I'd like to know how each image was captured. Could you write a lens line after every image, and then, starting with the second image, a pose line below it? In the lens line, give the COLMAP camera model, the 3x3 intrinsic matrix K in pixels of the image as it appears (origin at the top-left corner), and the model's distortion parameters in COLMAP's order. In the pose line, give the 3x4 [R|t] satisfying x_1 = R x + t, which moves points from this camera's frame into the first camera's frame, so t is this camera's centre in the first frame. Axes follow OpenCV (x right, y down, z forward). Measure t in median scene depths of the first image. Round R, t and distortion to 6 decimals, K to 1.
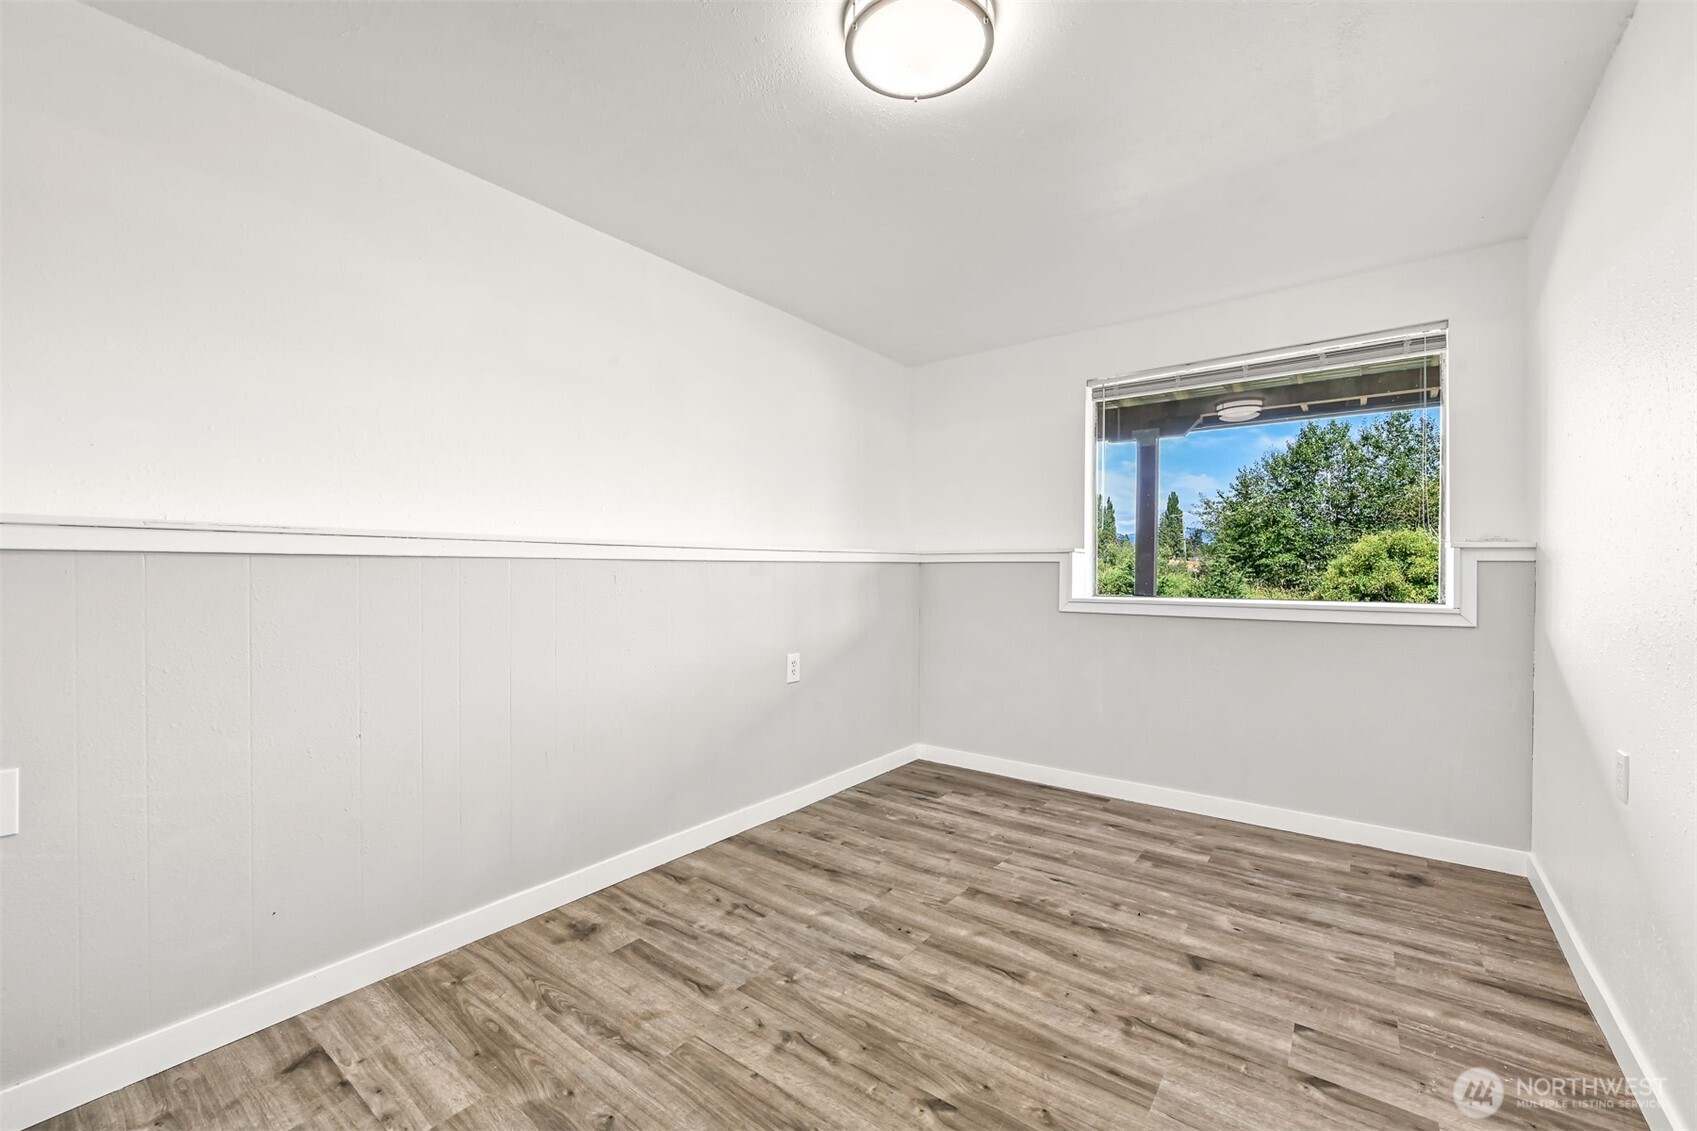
lens RADIAL K [[697.3, 0, 848.5], [0, 697.3, 565.5], [0, 0, 1]] dist [-0.001316, -0.000133]
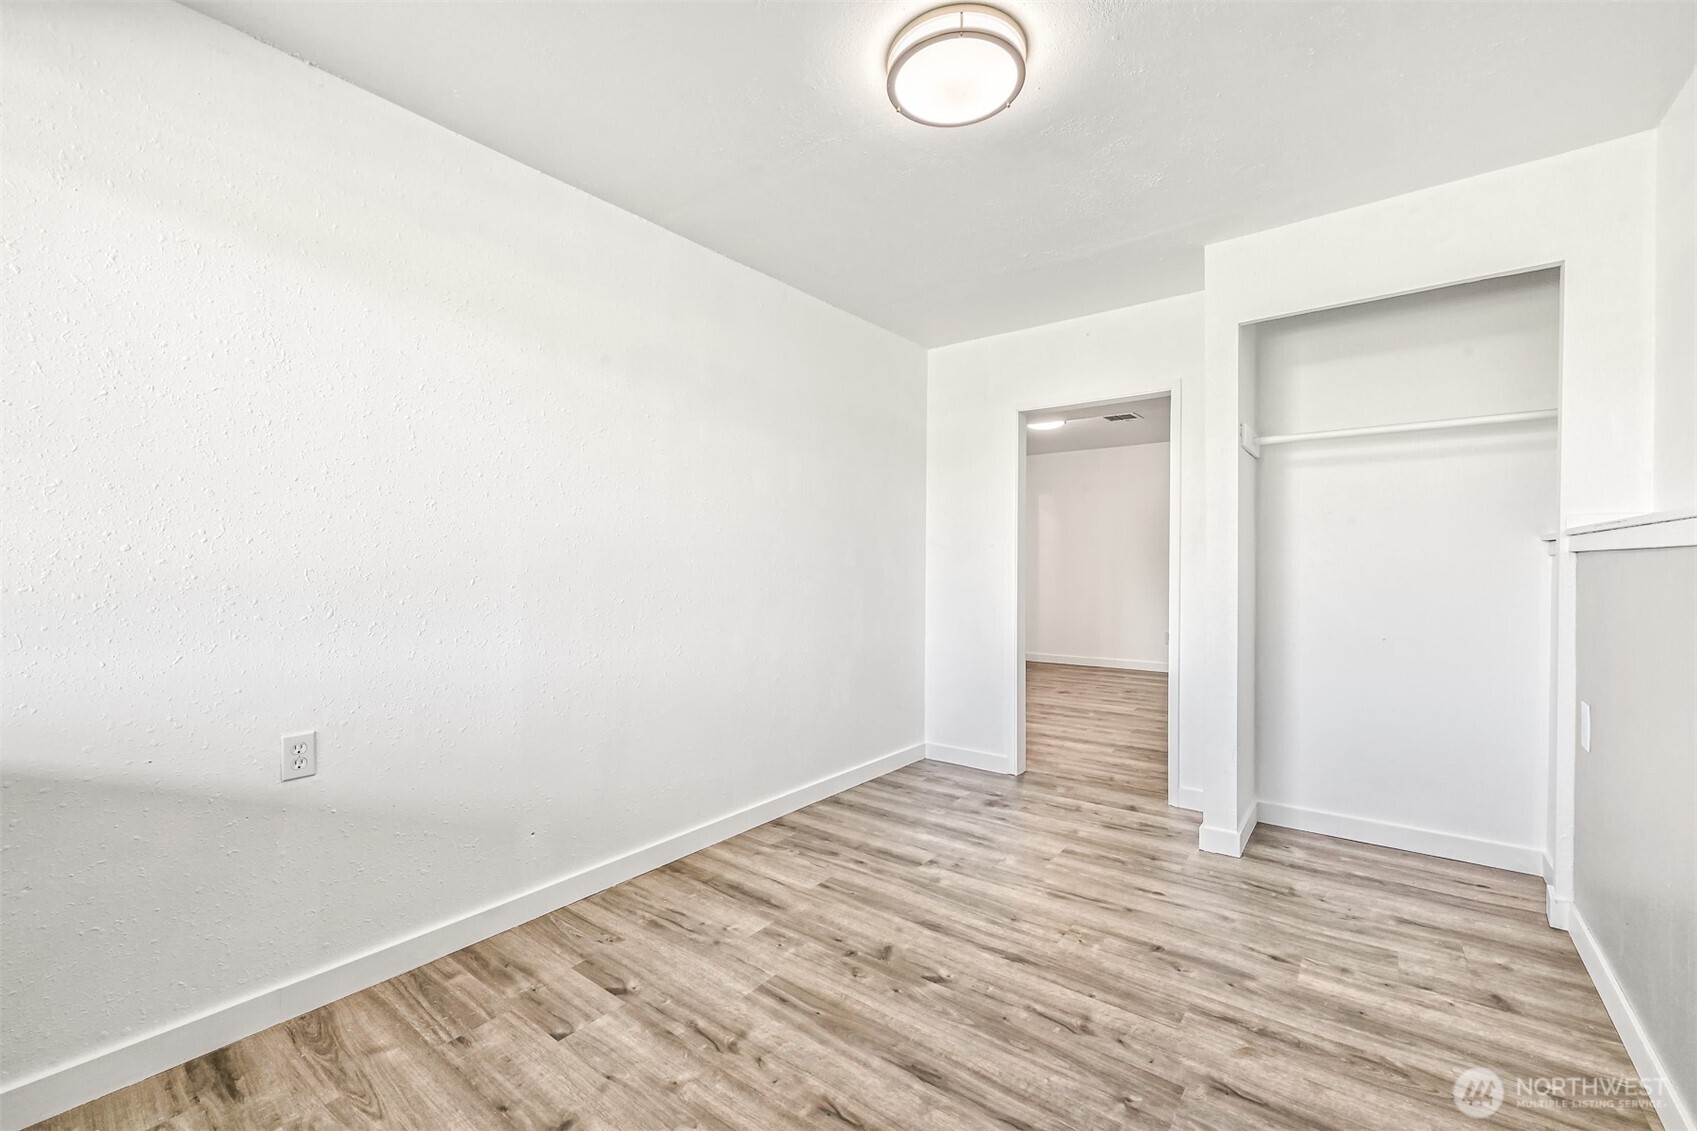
lens RADIAL K [[697.3, 0, 848.5], [0, 697.3, 565.5], [0, 0, 1]] dist [-0.001316, -0.000133]
pose [[-0.999877, -0.001476, 0.015606, 0.235617], [-0.001476, 0.999999, 0.000036, 0.006285], [-0.015606, 0.000013, -0.999878, 1.987103]]
